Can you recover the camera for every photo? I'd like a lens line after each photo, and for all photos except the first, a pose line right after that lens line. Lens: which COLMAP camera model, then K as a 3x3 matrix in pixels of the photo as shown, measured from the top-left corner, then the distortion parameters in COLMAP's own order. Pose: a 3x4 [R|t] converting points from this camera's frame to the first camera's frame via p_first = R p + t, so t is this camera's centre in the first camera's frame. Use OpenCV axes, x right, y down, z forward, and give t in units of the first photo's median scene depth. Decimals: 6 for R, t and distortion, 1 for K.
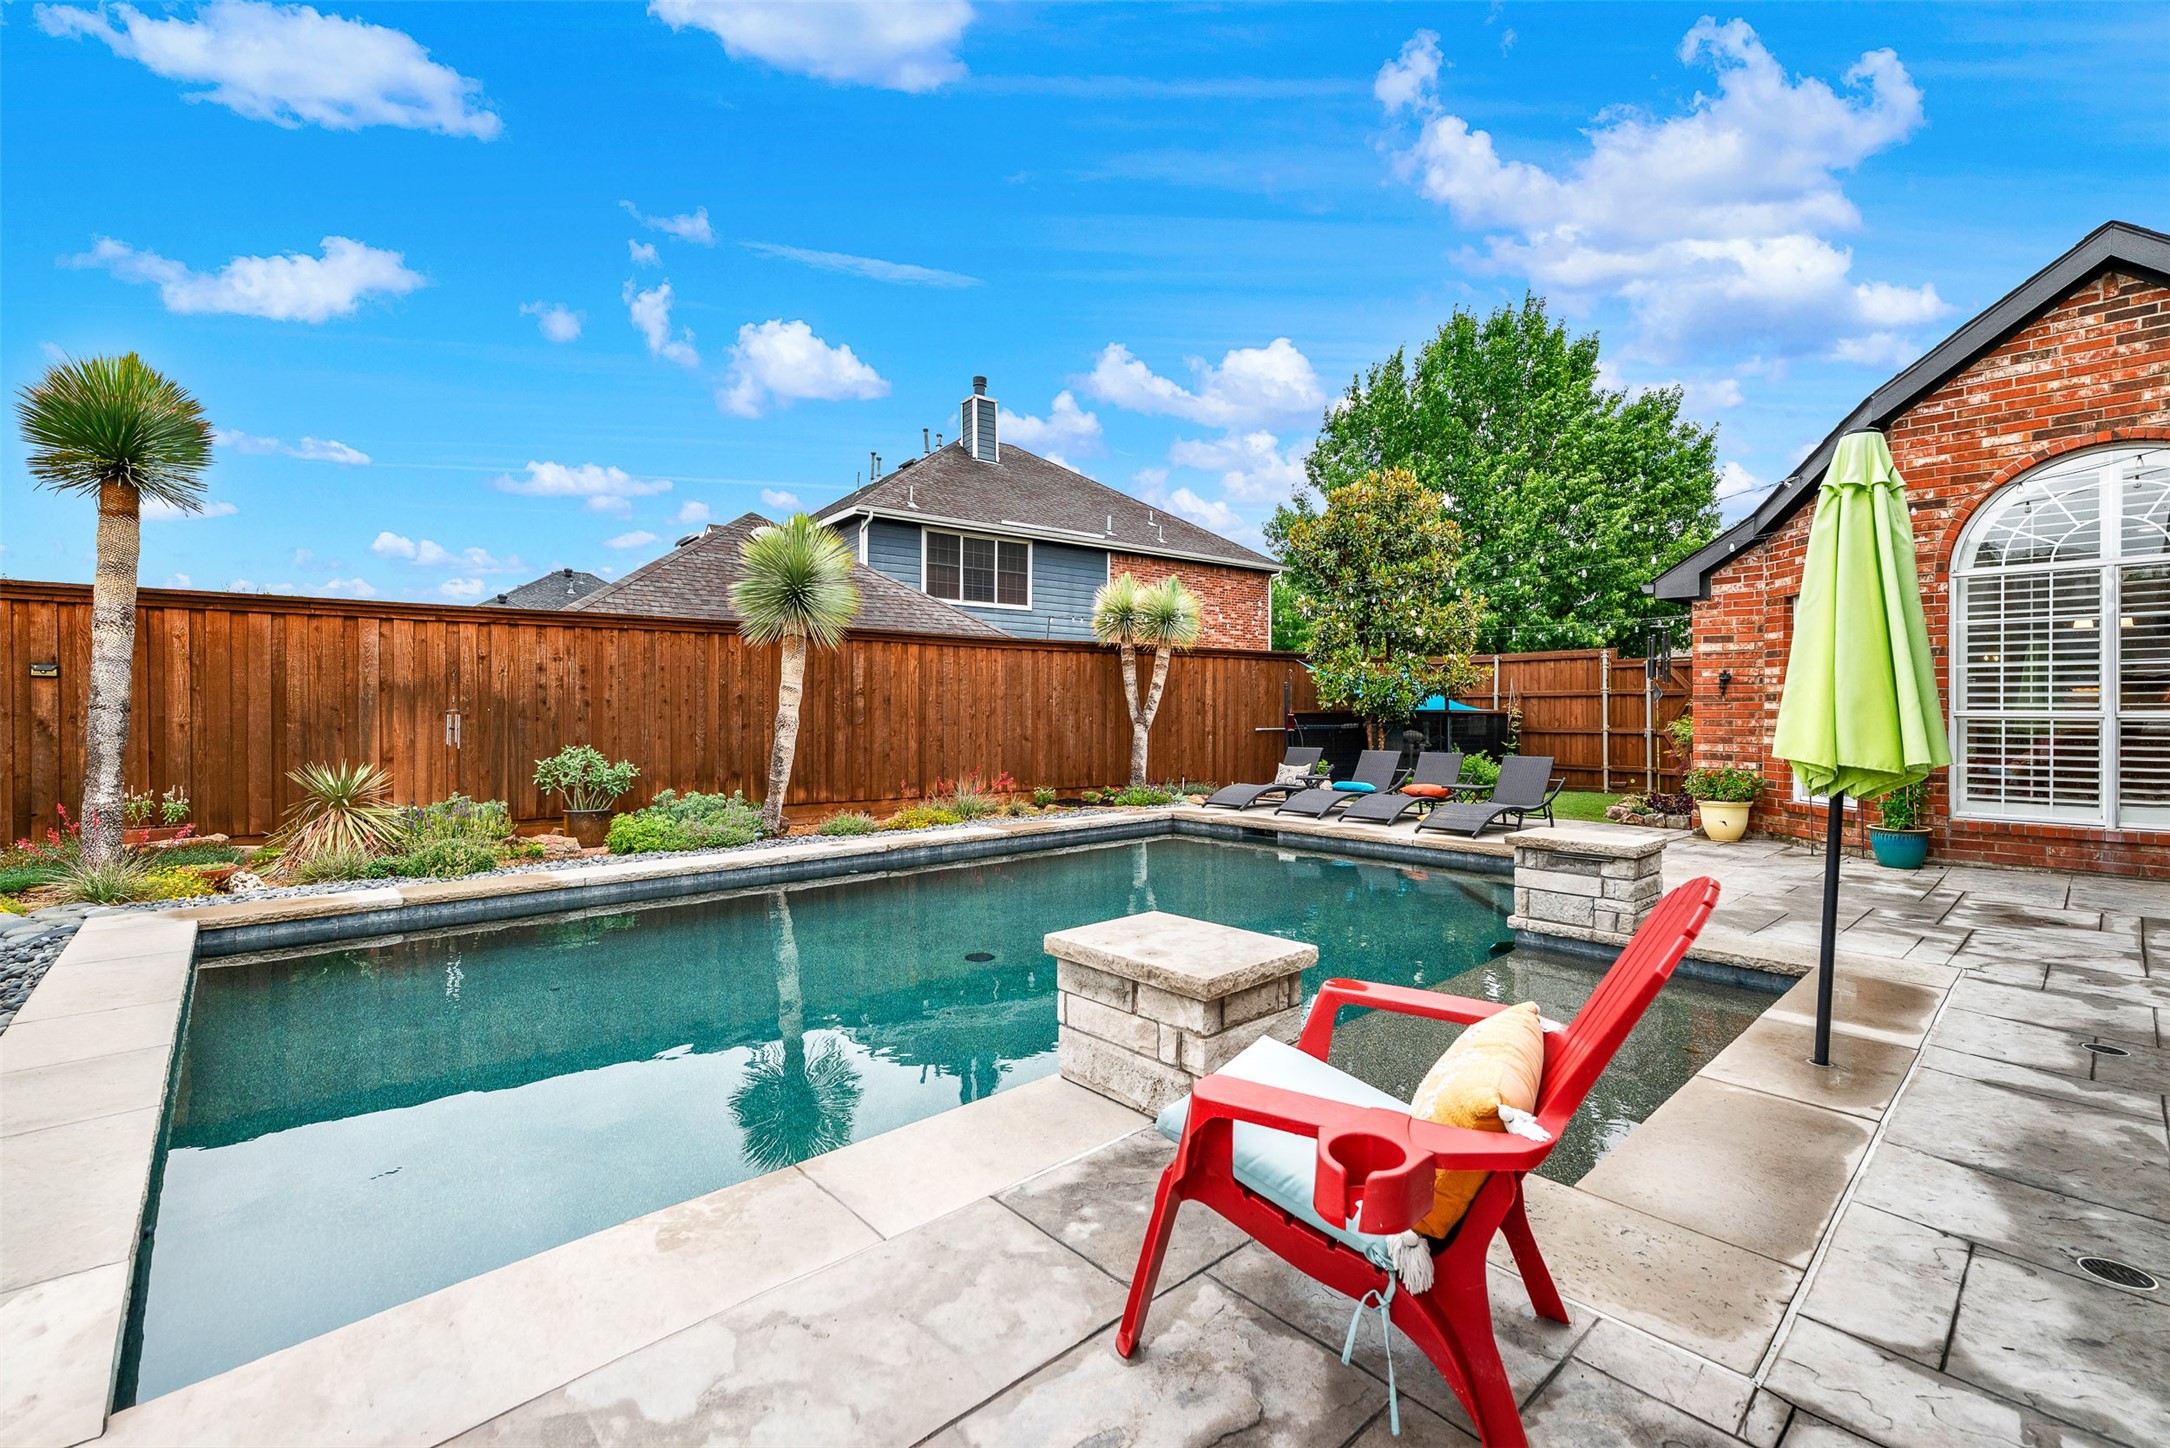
lens RADIAL K [[937.4, 0, 1084.2], [0, 937.4, 712.0], [0, 0, 1]] dist [0.000372, 0.000171]
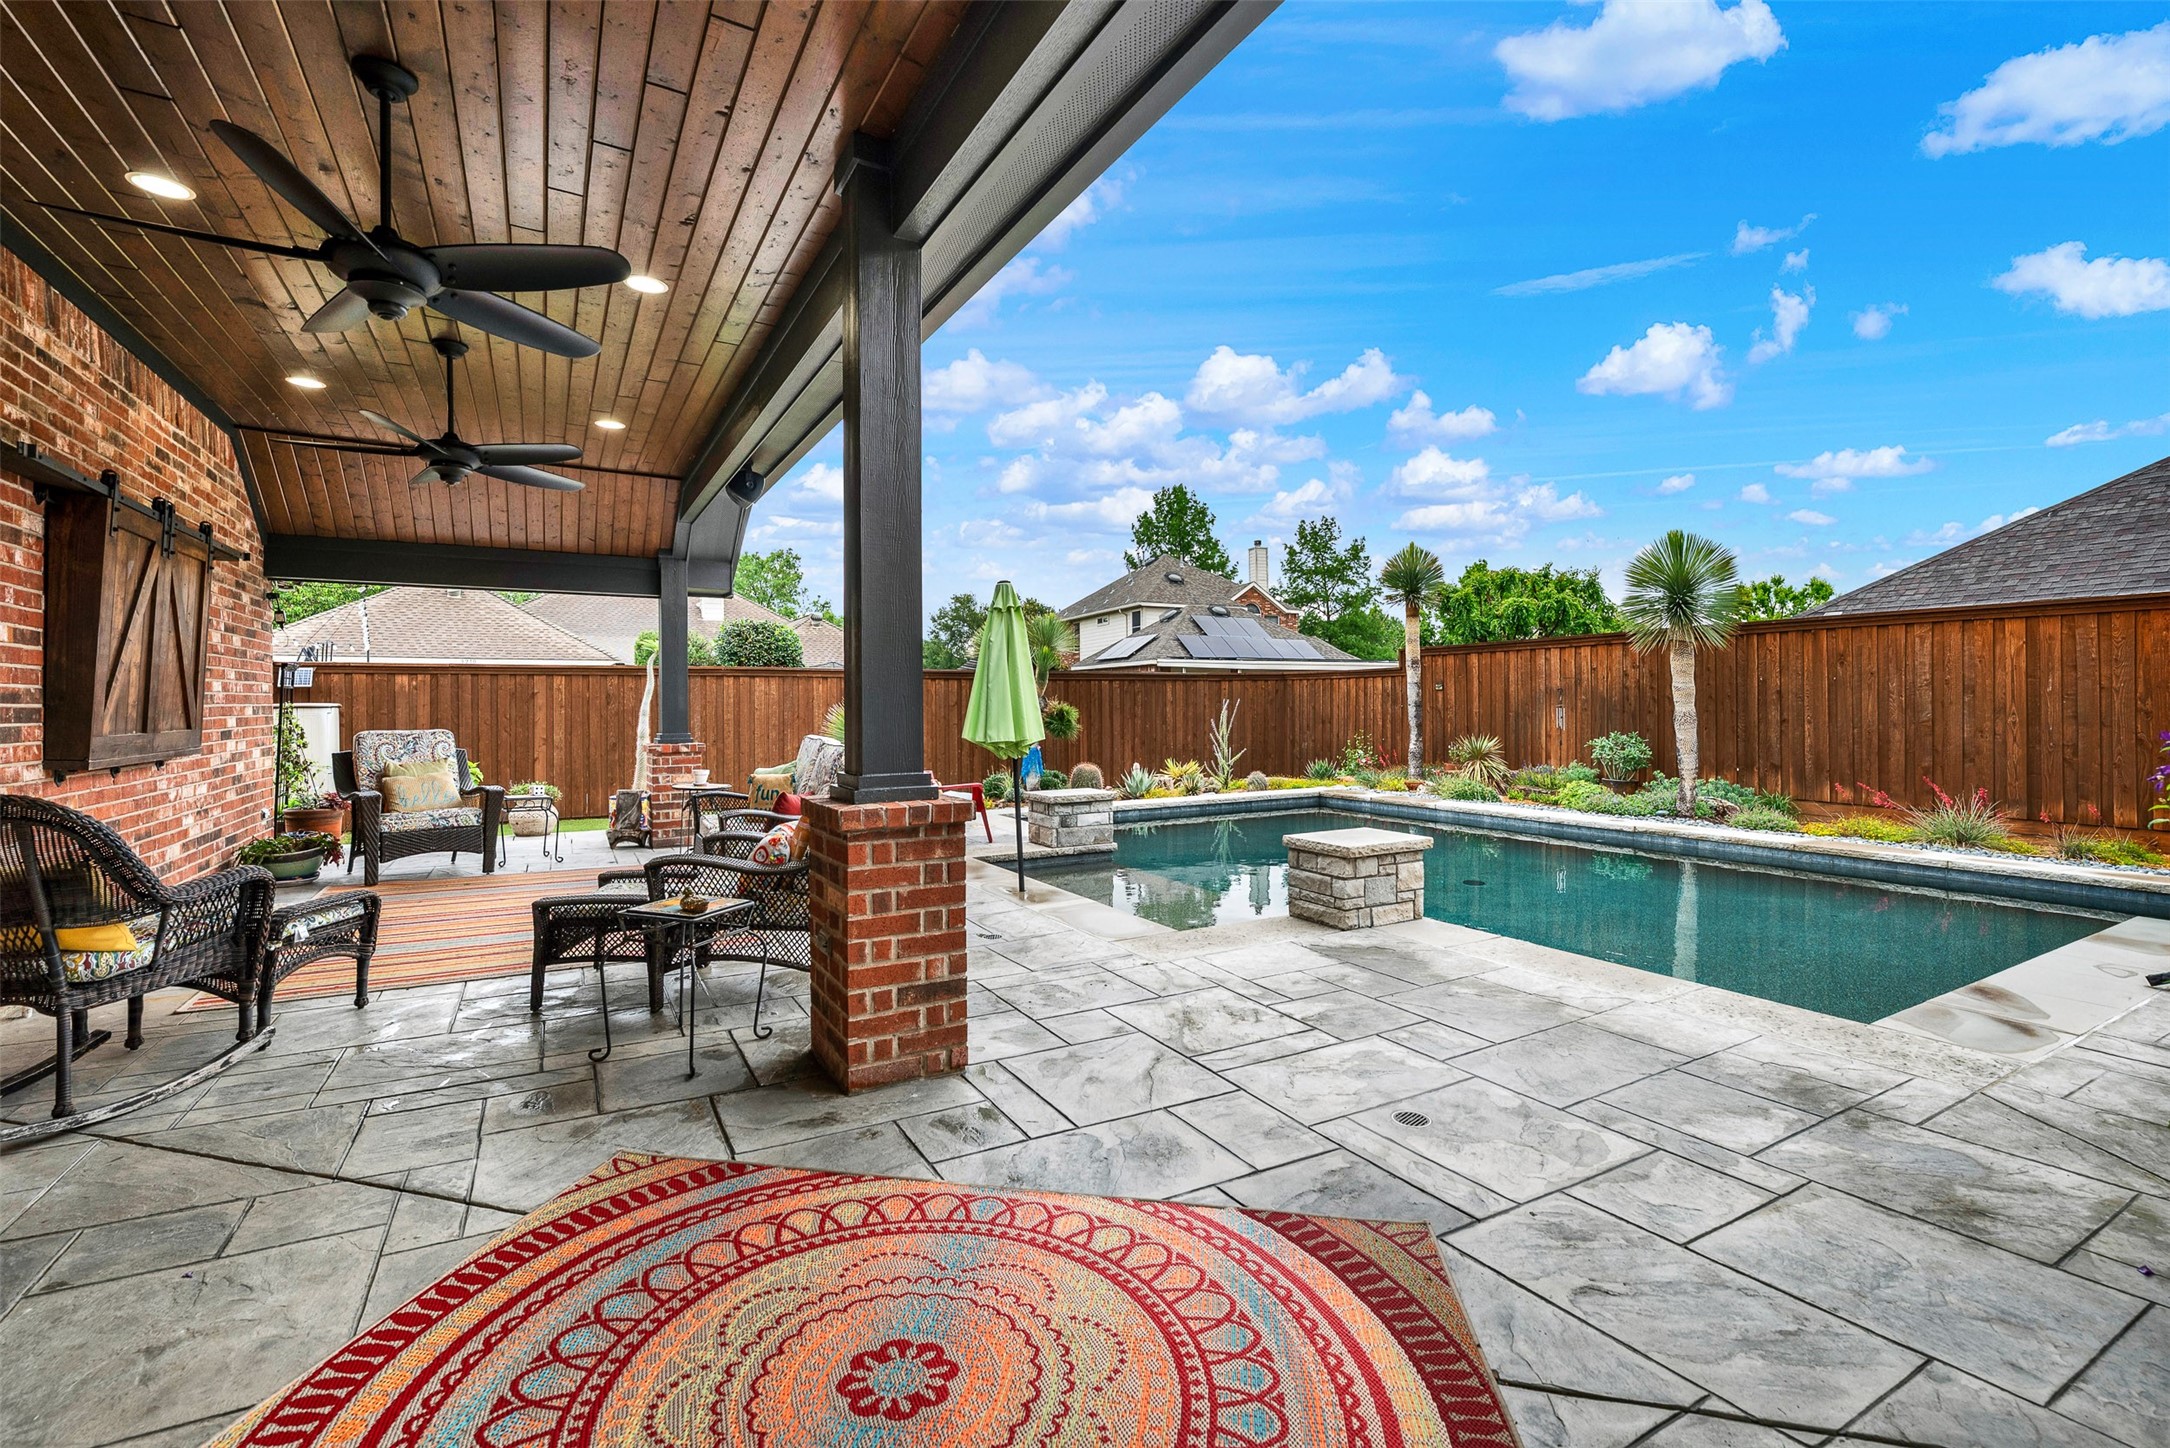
lens RADIAL K [[940.4, 0, 1090.0], [0, 940.4, 704.8], [0, 0, 1]] dist [-0.001458, -0.000004]
pose [[-0.209553, 0.004295, -0.977788, 0.812884], [0.006695, 0.999973, 0.002958, -0.010302], [0.977774, -0.005927, -0.209576, 0.464390]]
